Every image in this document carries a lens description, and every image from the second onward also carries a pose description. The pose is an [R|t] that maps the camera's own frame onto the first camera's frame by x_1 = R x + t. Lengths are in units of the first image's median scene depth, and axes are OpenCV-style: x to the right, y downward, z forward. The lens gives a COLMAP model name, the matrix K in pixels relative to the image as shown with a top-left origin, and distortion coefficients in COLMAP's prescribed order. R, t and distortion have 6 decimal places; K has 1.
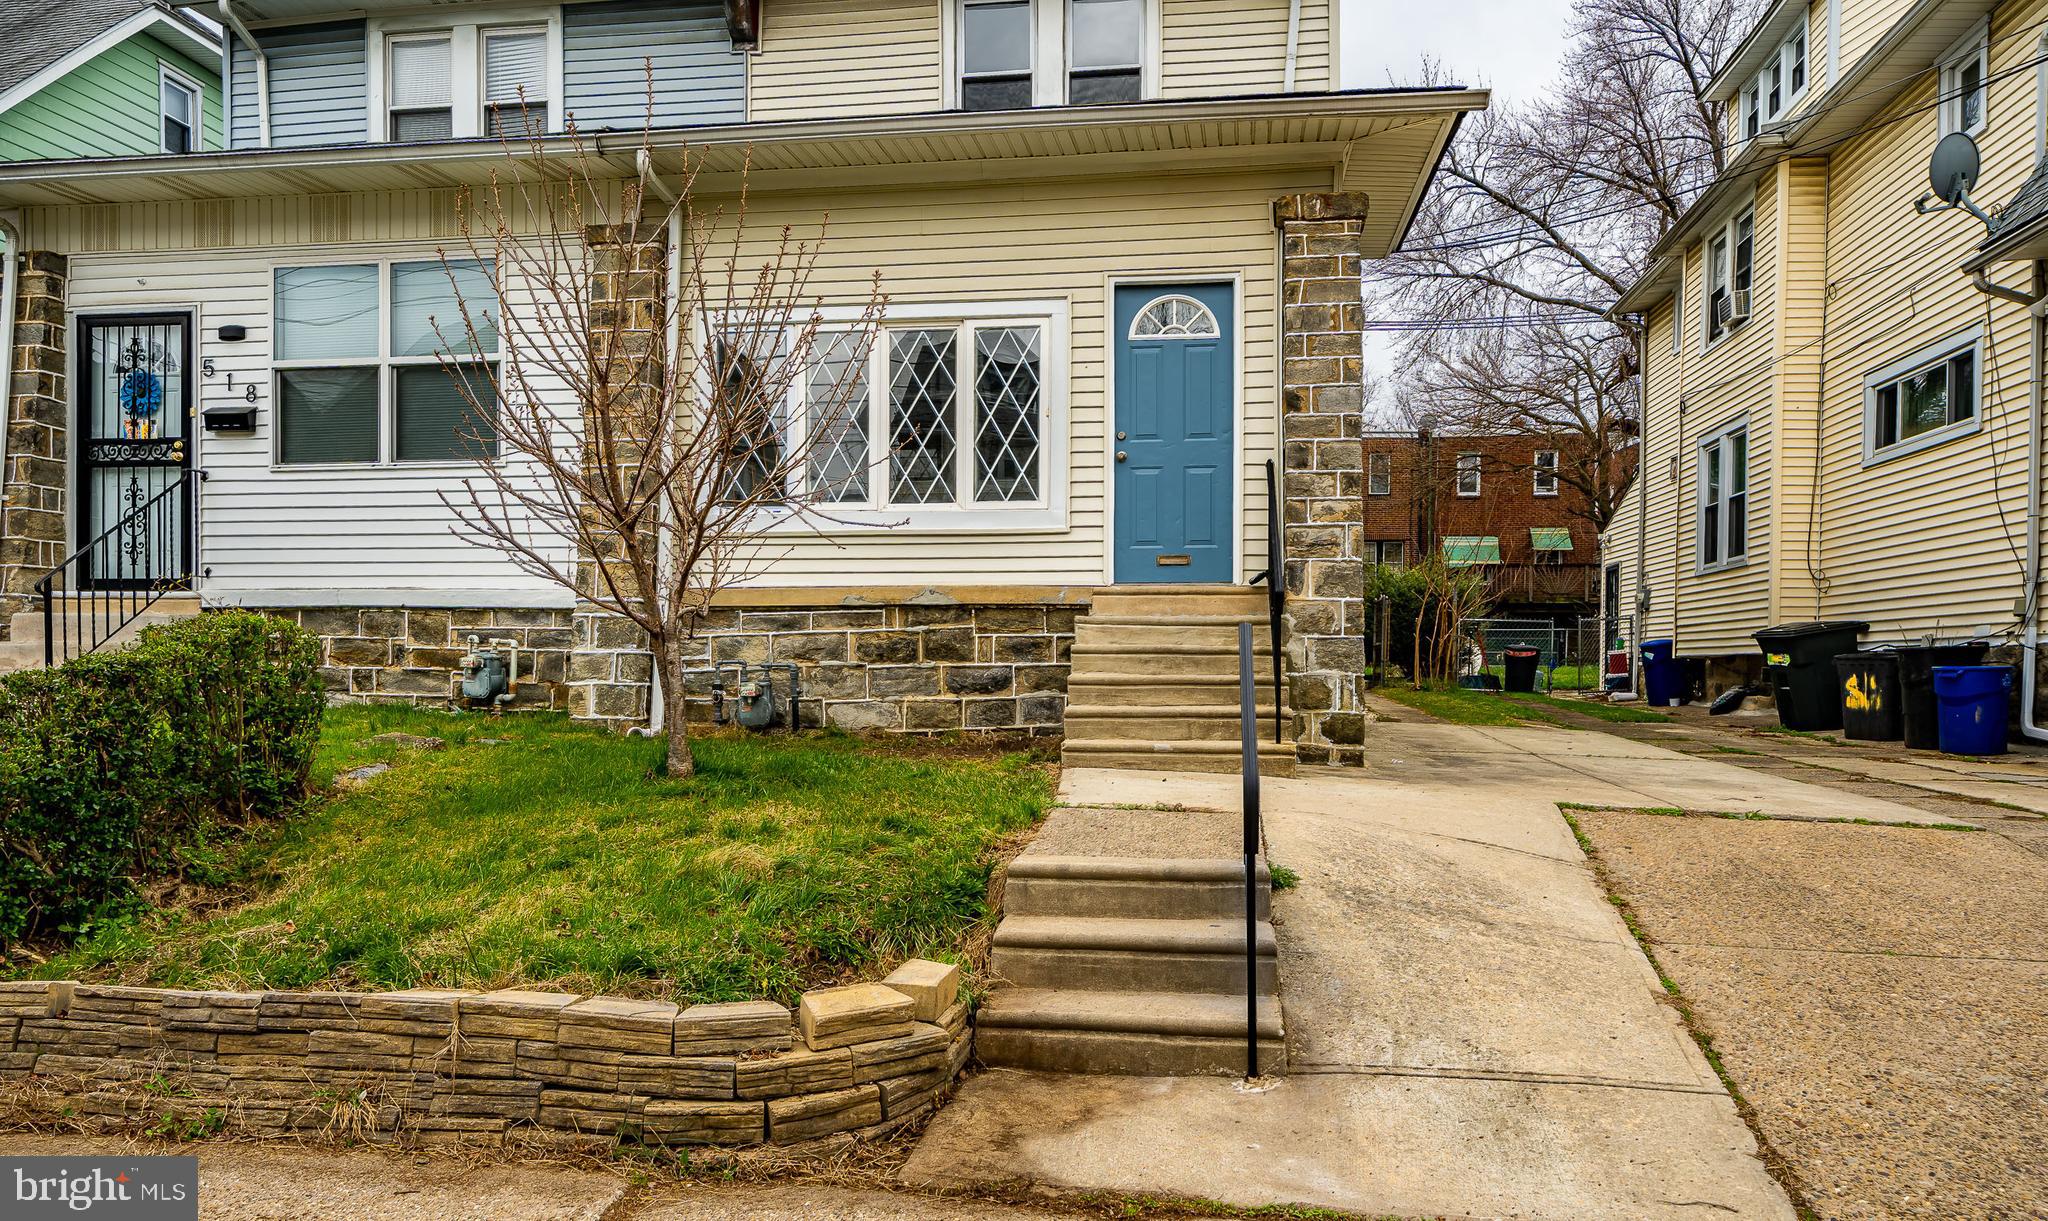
lens RADIAL K [[1421.4, 0, 1024.0], [0, 1421.4, 610.5], [0, 0, 1]] dist [0.002086, -0.000079]
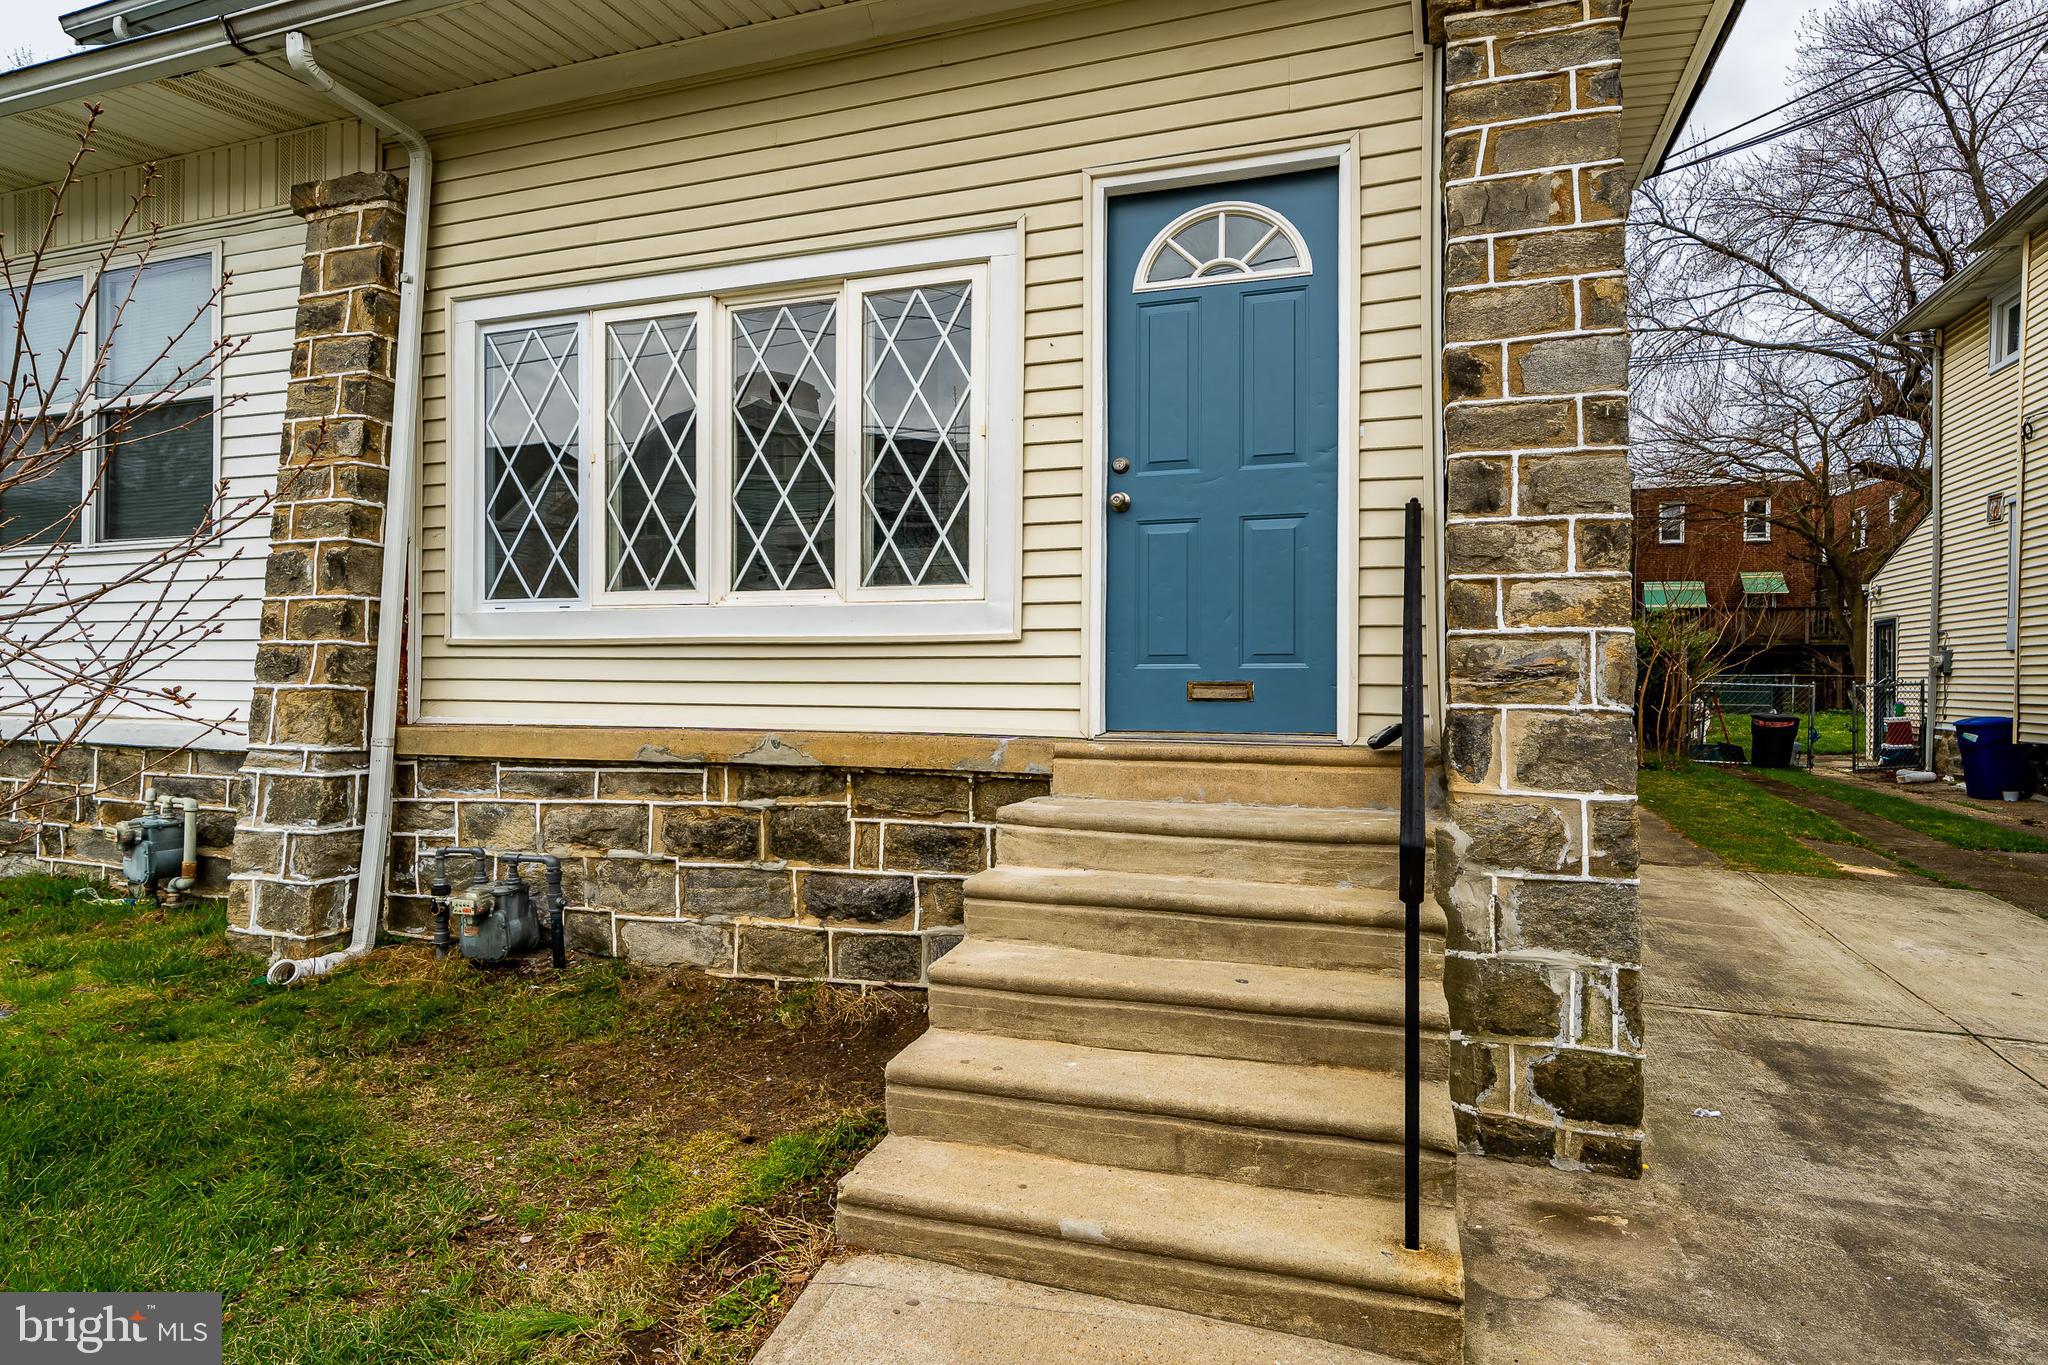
lens RADIAL K [[842.4, 0, 1023.2], [0, 842.4, 601.8], [0, 0, 1]] dist [0.000193, 0.000003]
pose [[0.950316, 0.000706, -0.311286, 0.137252], [-0.006045, 0.999851, -0.016186, -0.065338], [0.311228, 0.017264, 0.950178, 0.688858]]
